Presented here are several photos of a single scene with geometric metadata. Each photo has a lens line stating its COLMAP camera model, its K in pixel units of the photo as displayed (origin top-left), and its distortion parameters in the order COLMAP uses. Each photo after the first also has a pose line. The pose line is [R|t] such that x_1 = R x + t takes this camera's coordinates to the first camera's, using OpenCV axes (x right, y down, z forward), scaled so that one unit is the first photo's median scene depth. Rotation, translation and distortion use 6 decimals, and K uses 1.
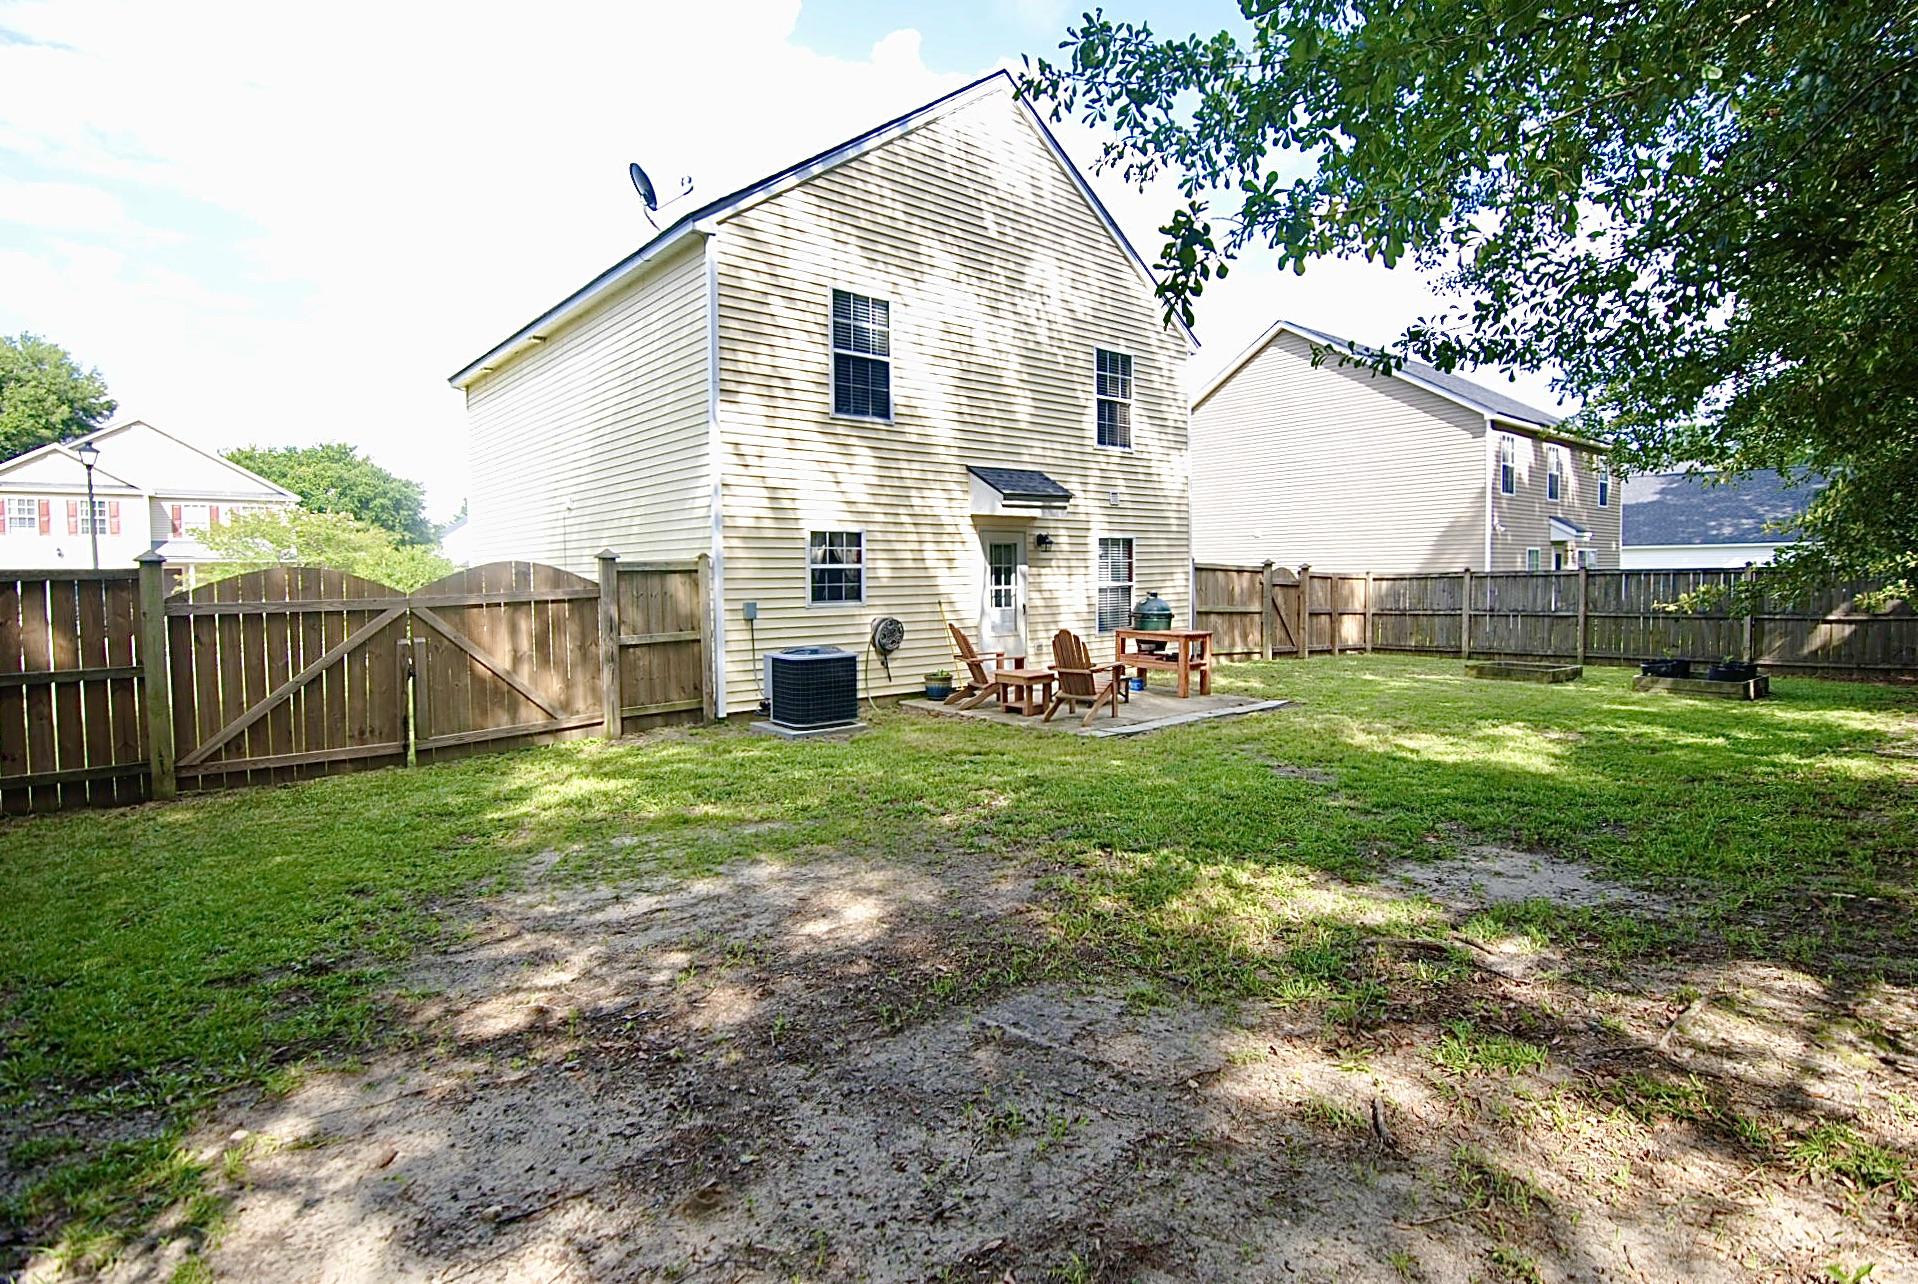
lens RADIAL K [[925.6, 0, 957.9], [0, 925.6, 639.5], [0, 0, 1]] dist [-0.018867, -0.002235]
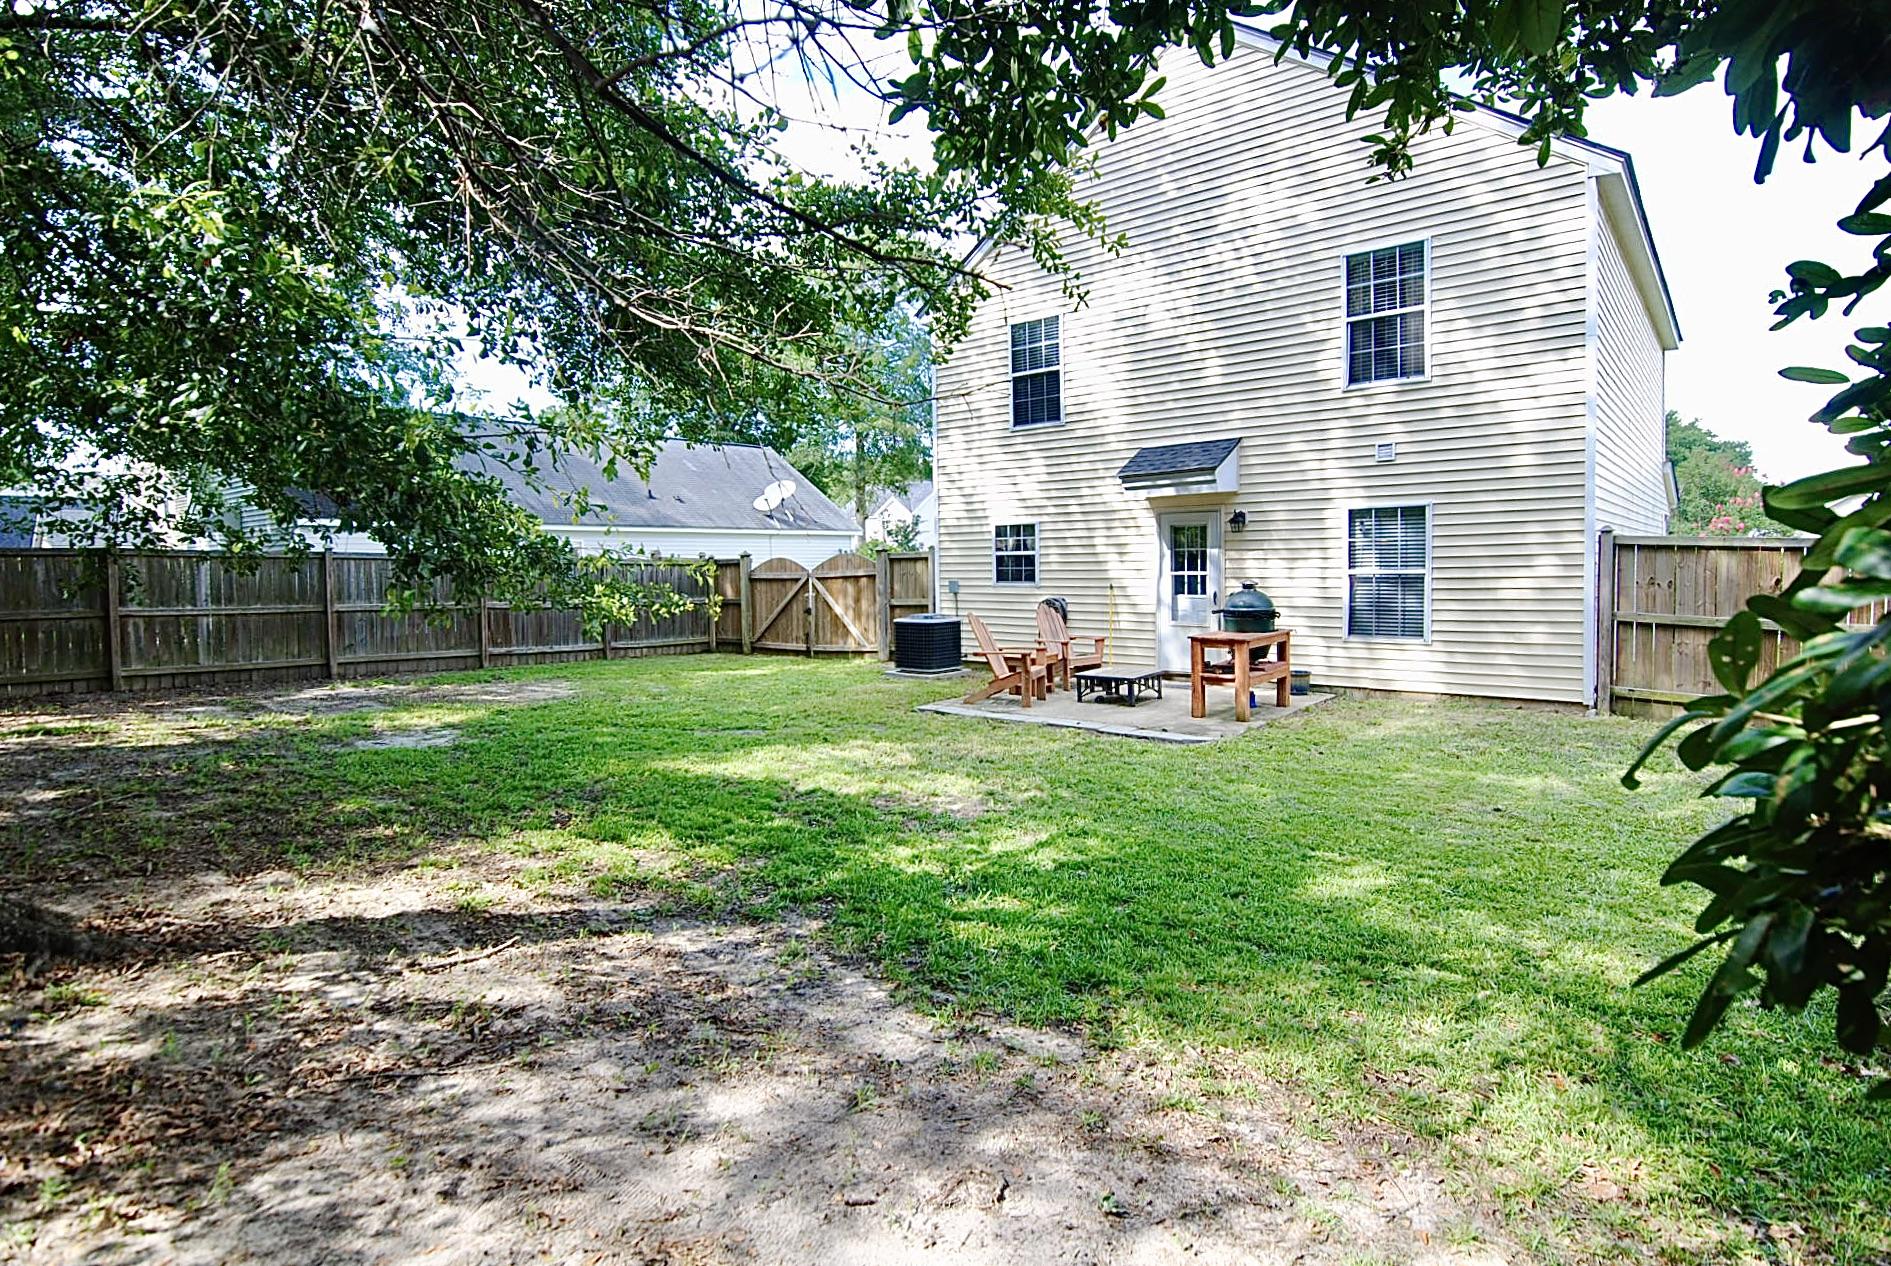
lens RADIAL K [[964.1, 0, 945.5], [0, 964.1, 621.6], [0, 0, 1]] dist [-0.000315, -0.000124]
pose [[0.166244, 0.066868, -0.983815, 1.018293], [-0.060765, 0.996497, 0.057462, -0.052157], [0.984211, 0.050228, 0.169725, 0.646311]]
